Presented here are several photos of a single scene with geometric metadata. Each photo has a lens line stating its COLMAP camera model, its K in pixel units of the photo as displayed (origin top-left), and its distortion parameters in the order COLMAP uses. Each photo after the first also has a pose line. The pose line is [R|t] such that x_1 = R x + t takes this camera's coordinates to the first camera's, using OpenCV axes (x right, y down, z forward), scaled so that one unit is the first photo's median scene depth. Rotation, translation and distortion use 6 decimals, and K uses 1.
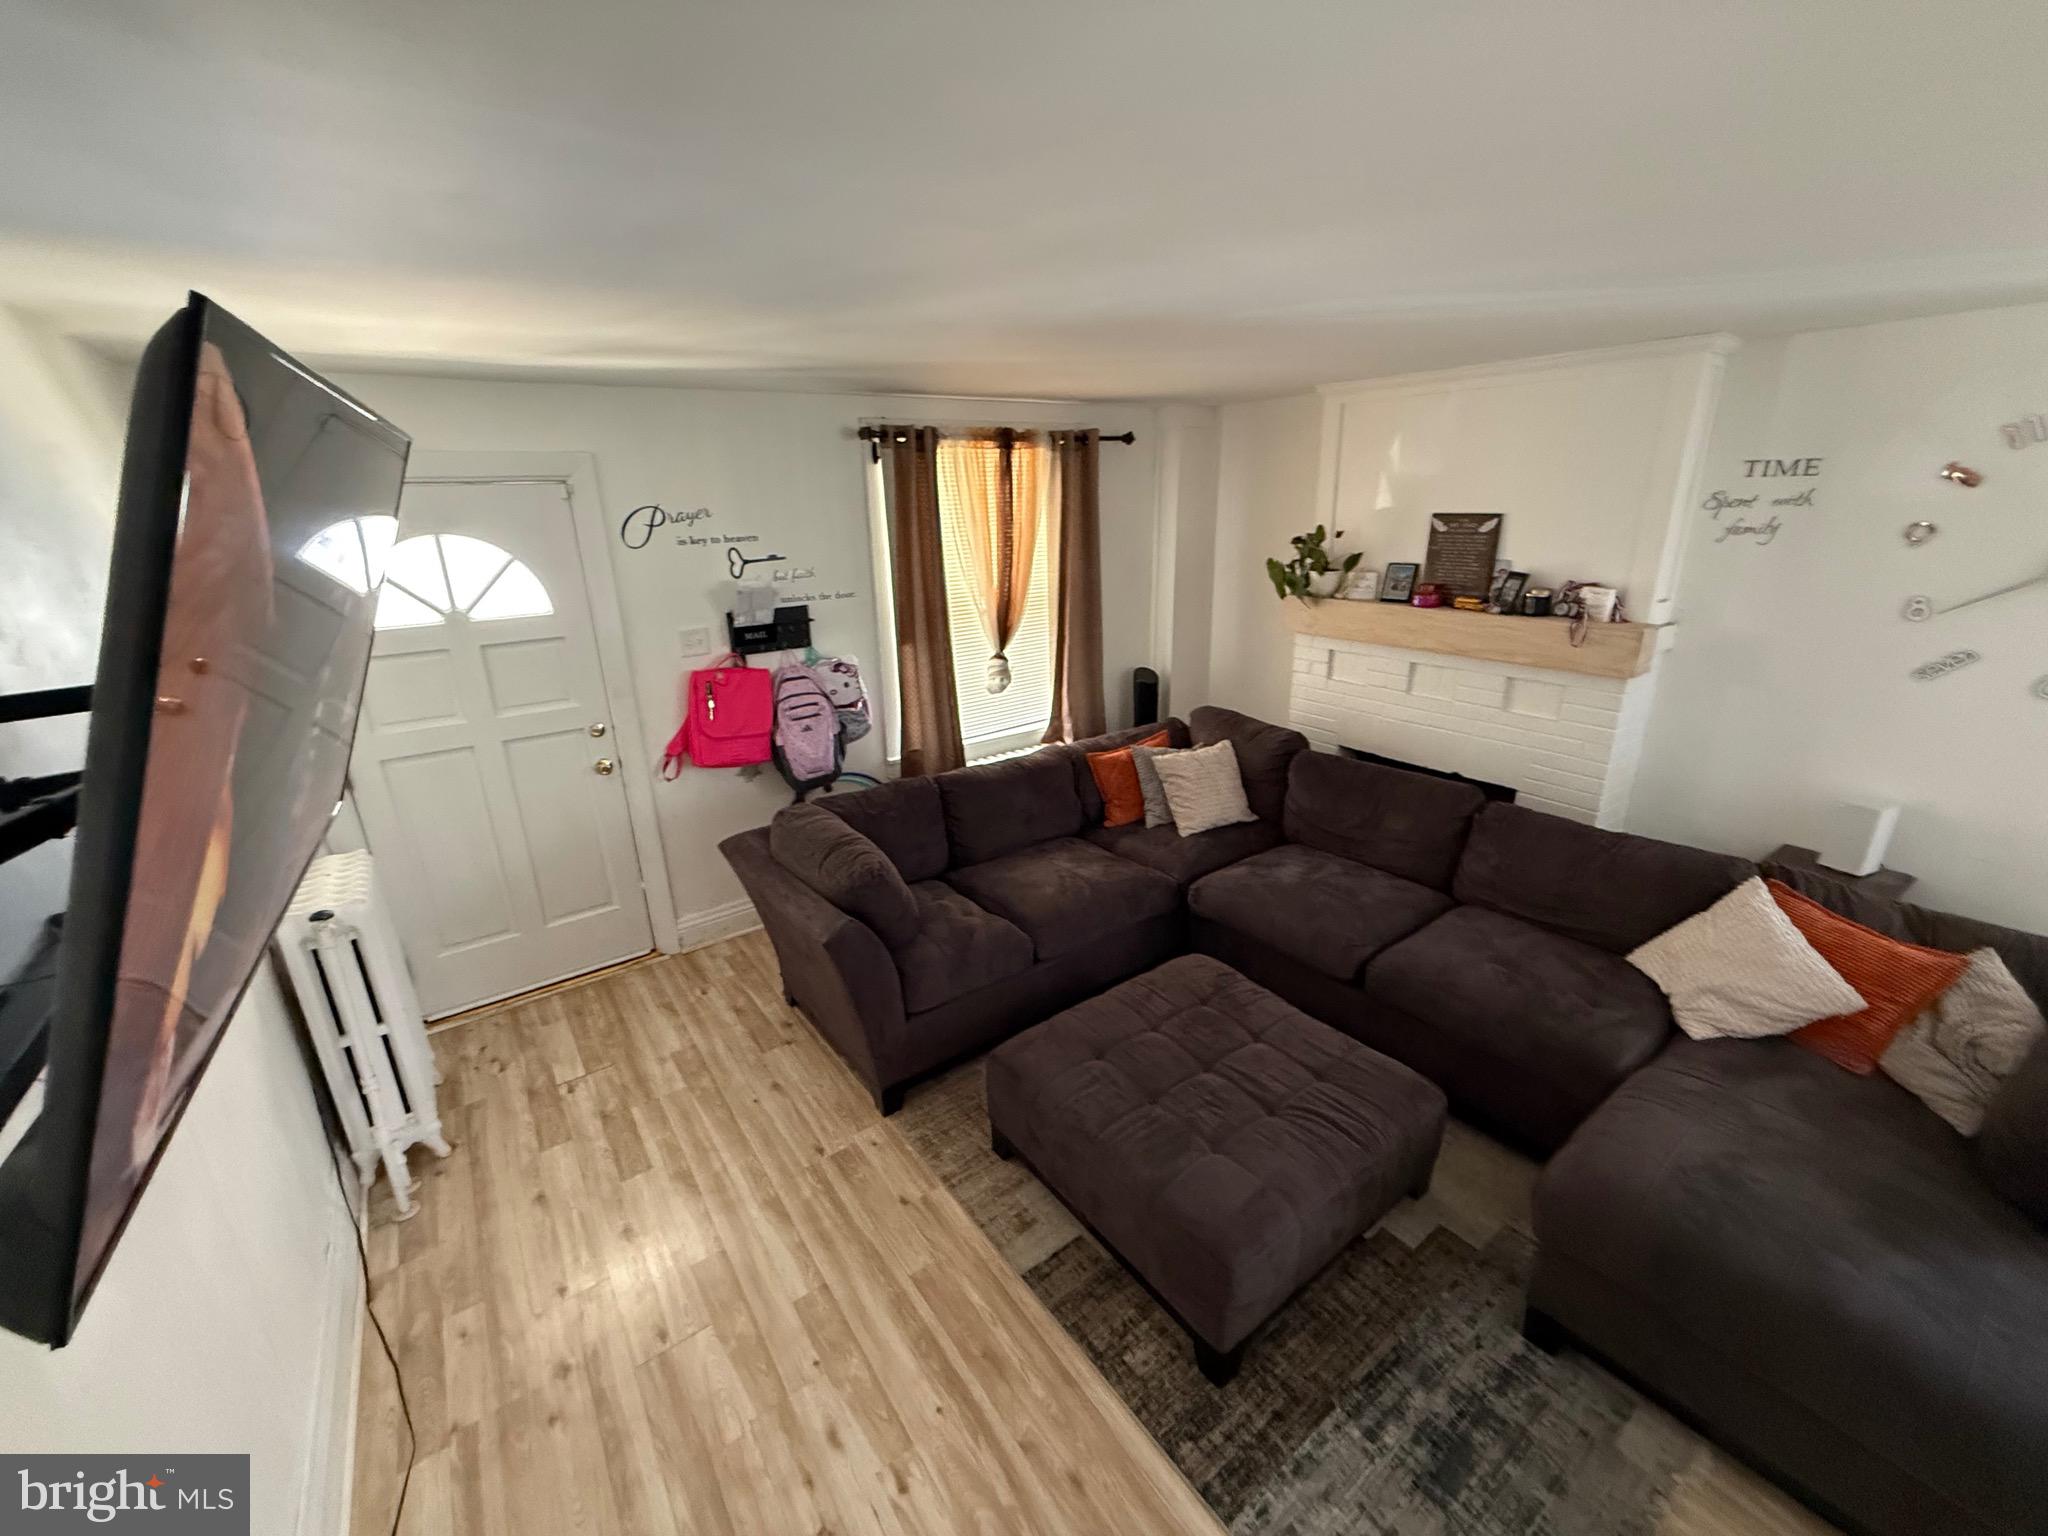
lens RADIAL K [[817.1, 0, 1019.0], [0, 817.1, 766.6], [0, 0, 1]] dist [-0.002506, 0.000175]
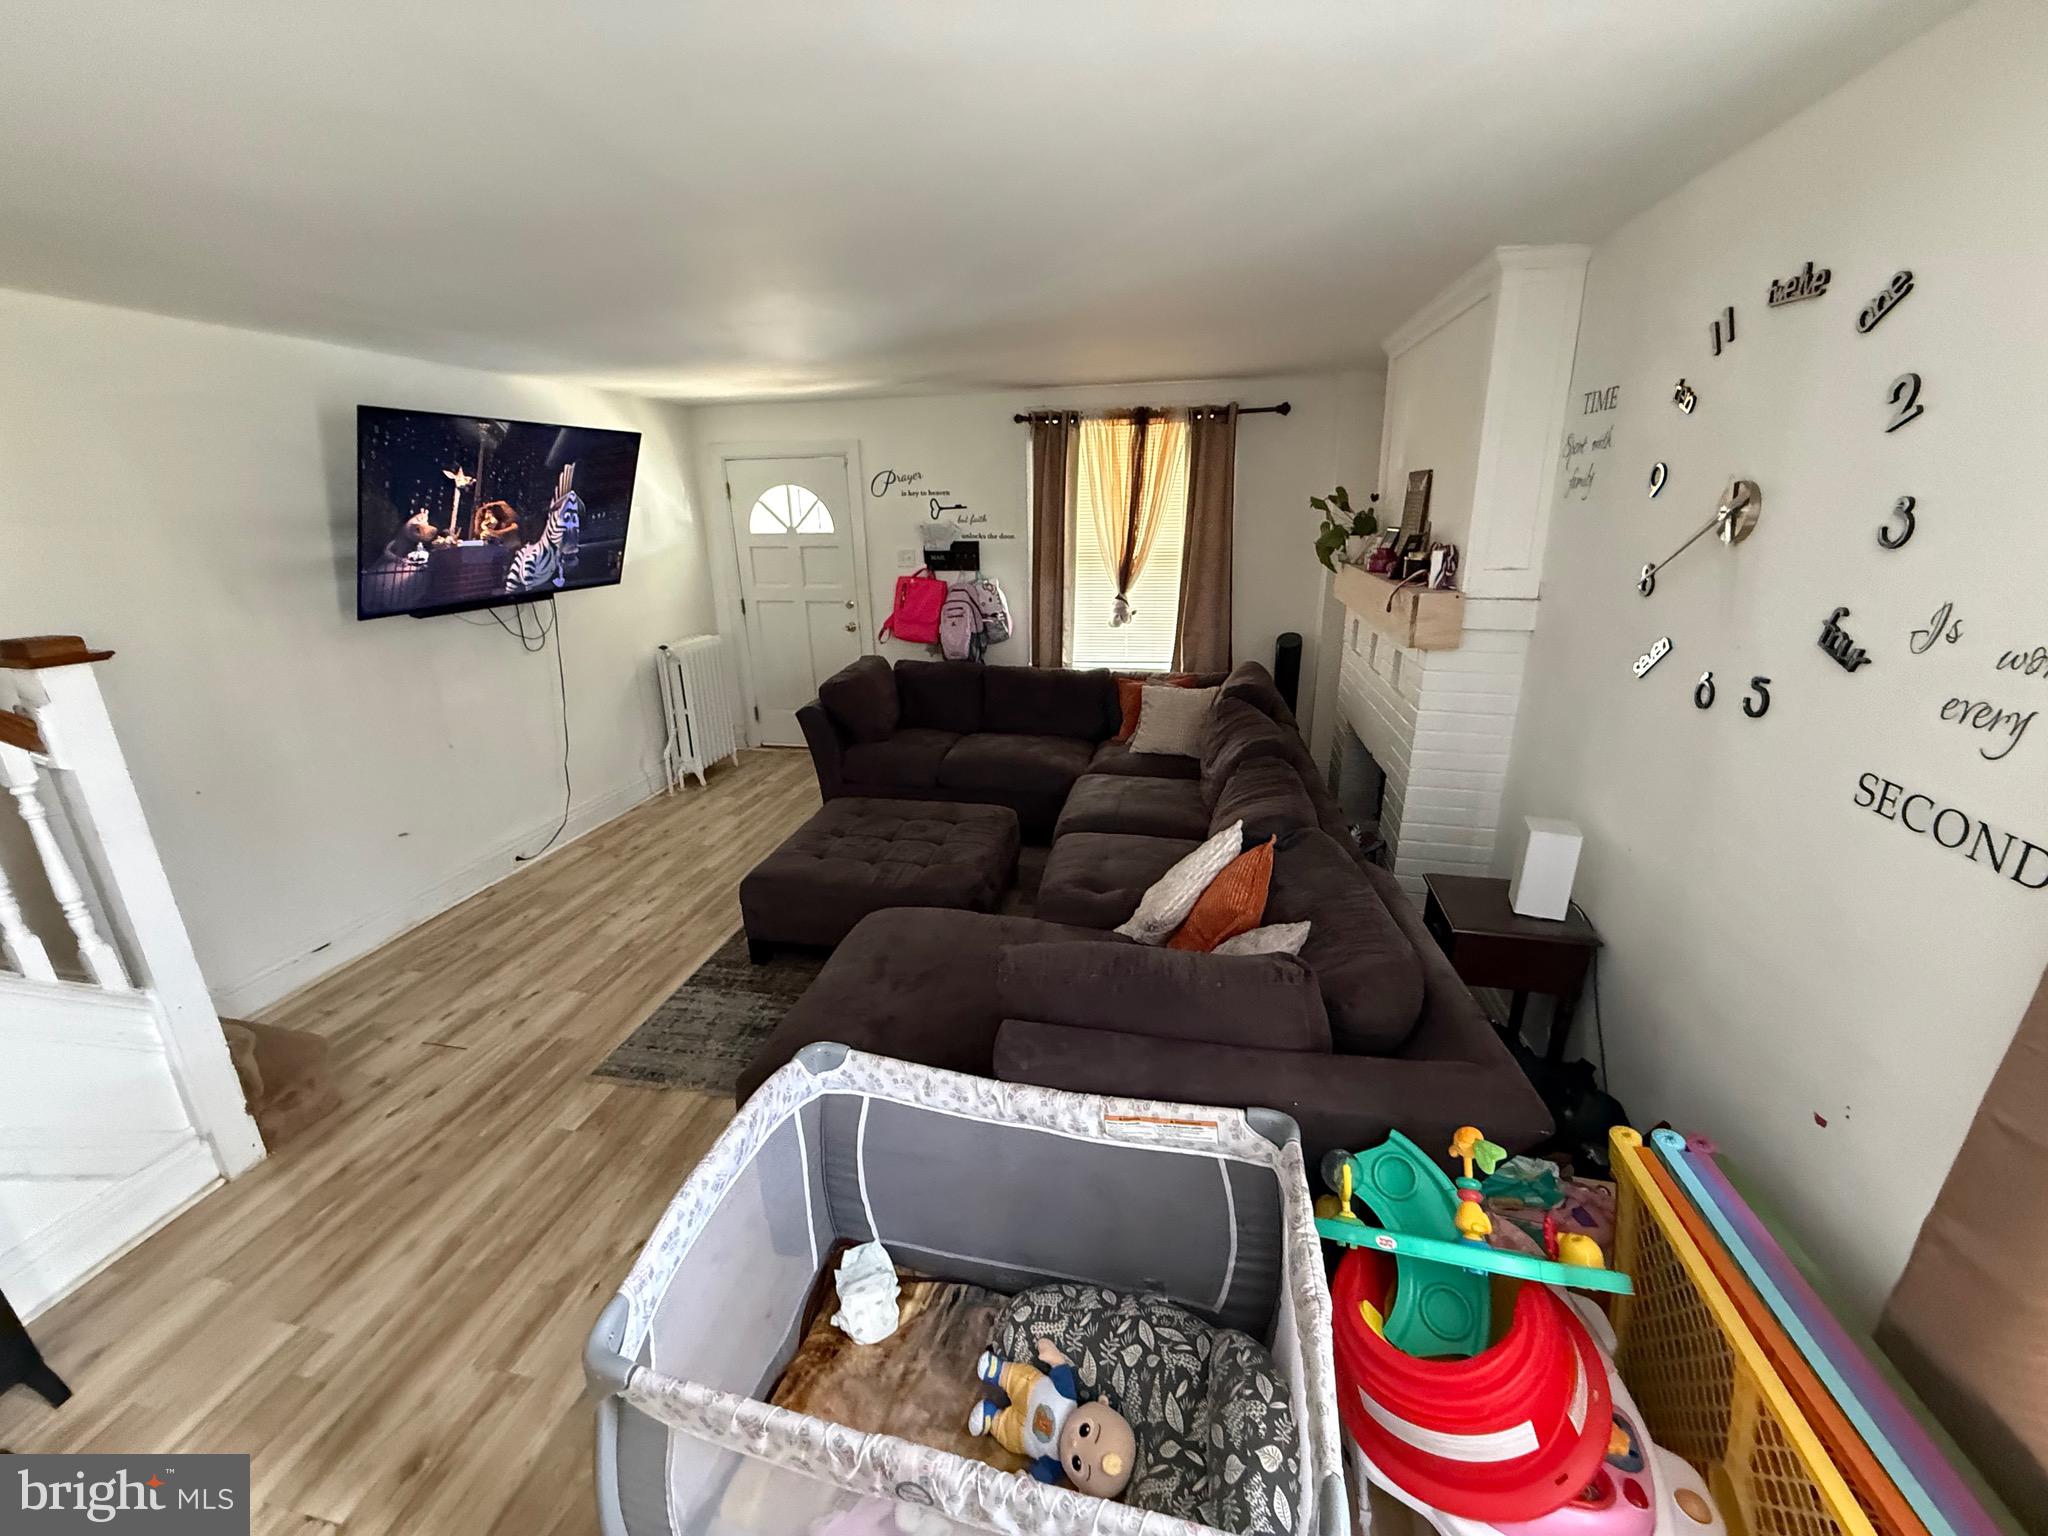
lens RADIAL K [[816.8, 0, 1019.4], [0, 816.8, 765.7], [0, 0, 1]] dist [-0.002067, 0.000328]
pose [[0.678413, 0.239450, -0.694565, 1.069527], [-0.234549, 0.966513, 0.104109, 0.022471], [0.696235, 0.092280, 0.711858, 0.071010]]
